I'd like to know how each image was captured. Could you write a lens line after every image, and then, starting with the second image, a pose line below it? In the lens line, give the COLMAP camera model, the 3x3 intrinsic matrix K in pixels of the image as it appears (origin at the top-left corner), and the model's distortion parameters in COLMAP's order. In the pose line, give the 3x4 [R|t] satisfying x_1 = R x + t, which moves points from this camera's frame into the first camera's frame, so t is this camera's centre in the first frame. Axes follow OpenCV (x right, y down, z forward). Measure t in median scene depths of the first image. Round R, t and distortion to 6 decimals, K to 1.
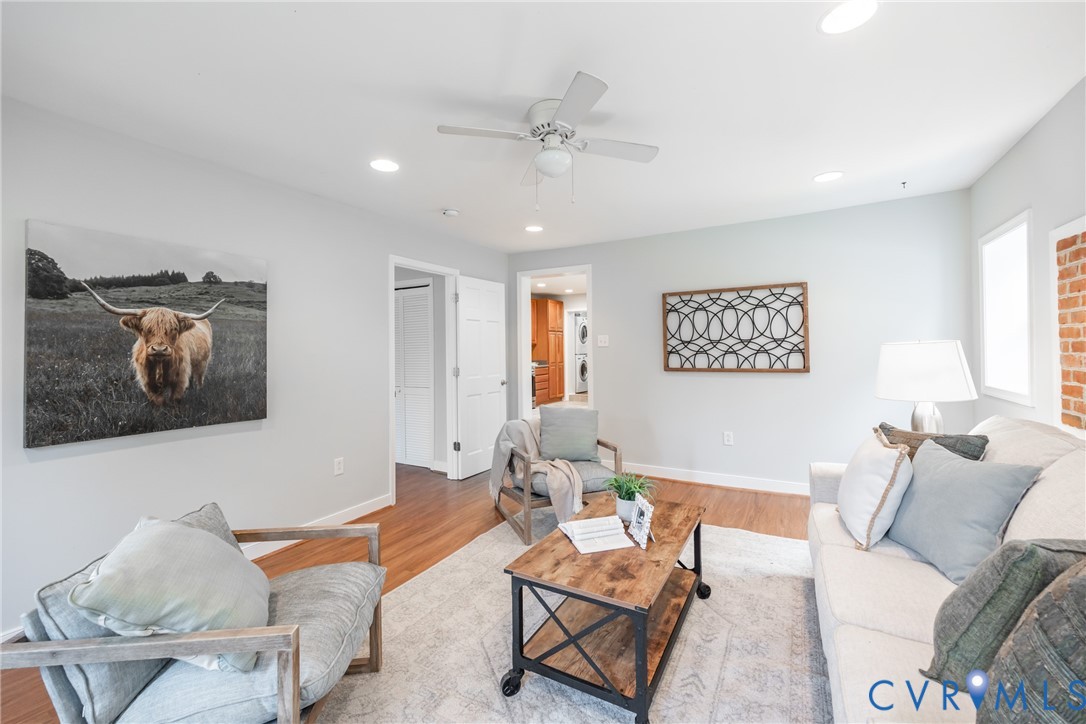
lens RADIAL K [[431.4, 0, 545.9], [0, 431.4, 345.3], [0, 0, 1]] dist [-0.000494, -0.000028]
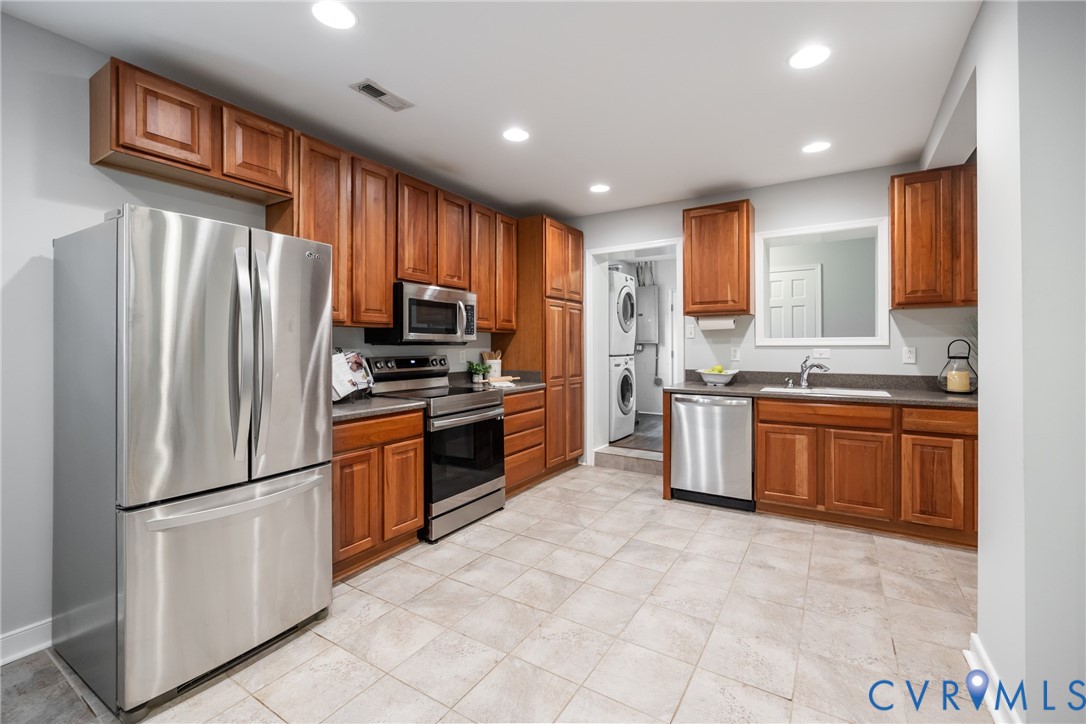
lens RADIAL K [[463.7, 0, 539.9], [0, 463.7, 347.8], [0, 0, 1]] dist [-0.001183, -0.000032]
pose [[0.998929, 0.009540, -0.045273, 0.050307], [-0.009004, 0.999887, 0.012018, 0.021352], [0.045383, -0.011598, 0.998902, 1.419781]]
